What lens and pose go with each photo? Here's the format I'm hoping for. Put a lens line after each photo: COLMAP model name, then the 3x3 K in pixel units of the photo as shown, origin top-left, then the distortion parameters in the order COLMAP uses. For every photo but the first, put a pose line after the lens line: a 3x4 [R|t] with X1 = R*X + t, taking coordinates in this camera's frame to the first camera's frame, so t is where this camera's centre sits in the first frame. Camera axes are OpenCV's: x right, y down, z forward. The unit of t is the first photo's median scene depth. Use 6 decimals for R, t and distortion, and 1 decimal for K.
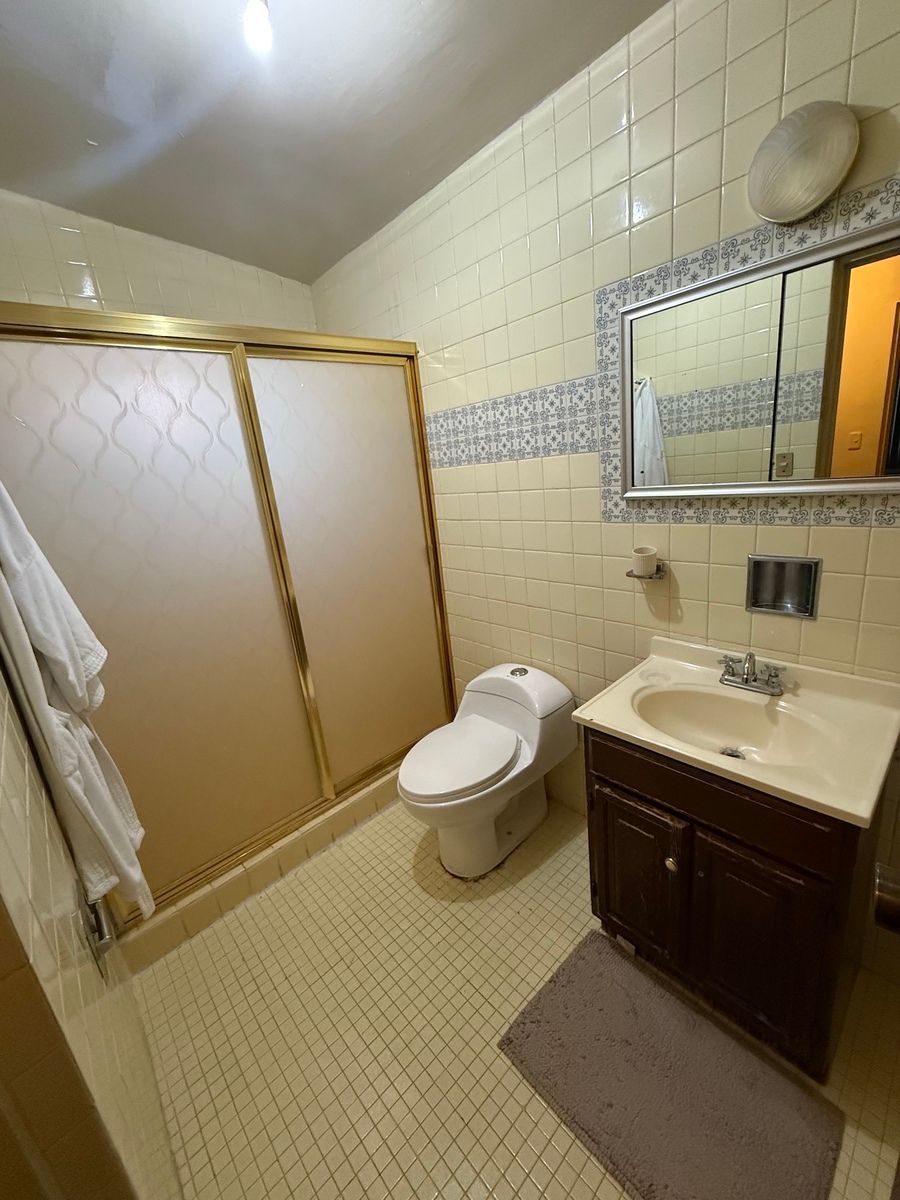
lens RADIAL K [[483.0, 0, 450.0], [0, 483.0, 600.0], [0, 0, 1]] dist [0.000445, -0.000136]
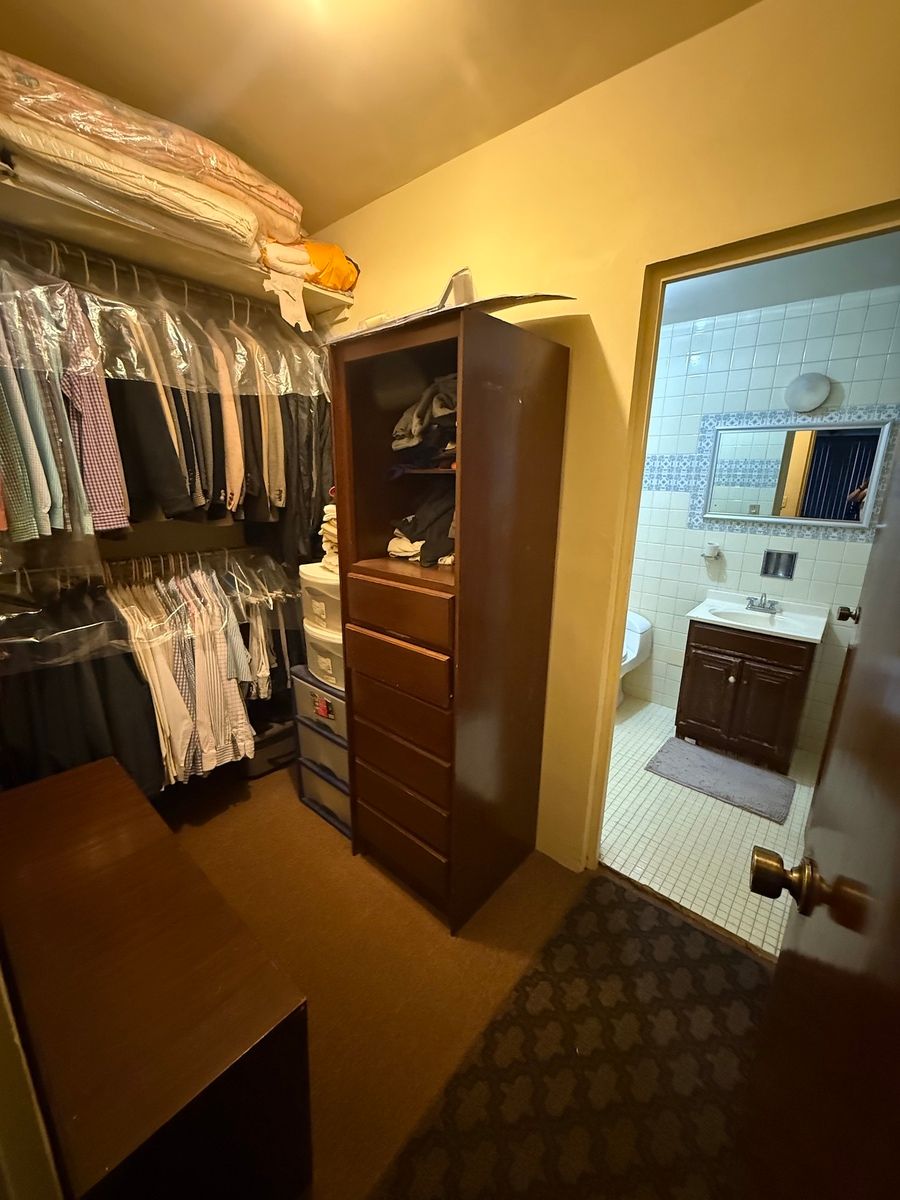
lens RADIAL K [[483.0, 0, 450.0], [0, 483.0, 600.0], [0, 0, 1]] dist [0.000445, -0.000136]
pose [[0.984484, 0.091782, 0.149557, -1.026783], [-0.087624, 0.995567, -0.034175, 0.316815], [-0.152031, 0.020540, 0.988162, -0.878619]]
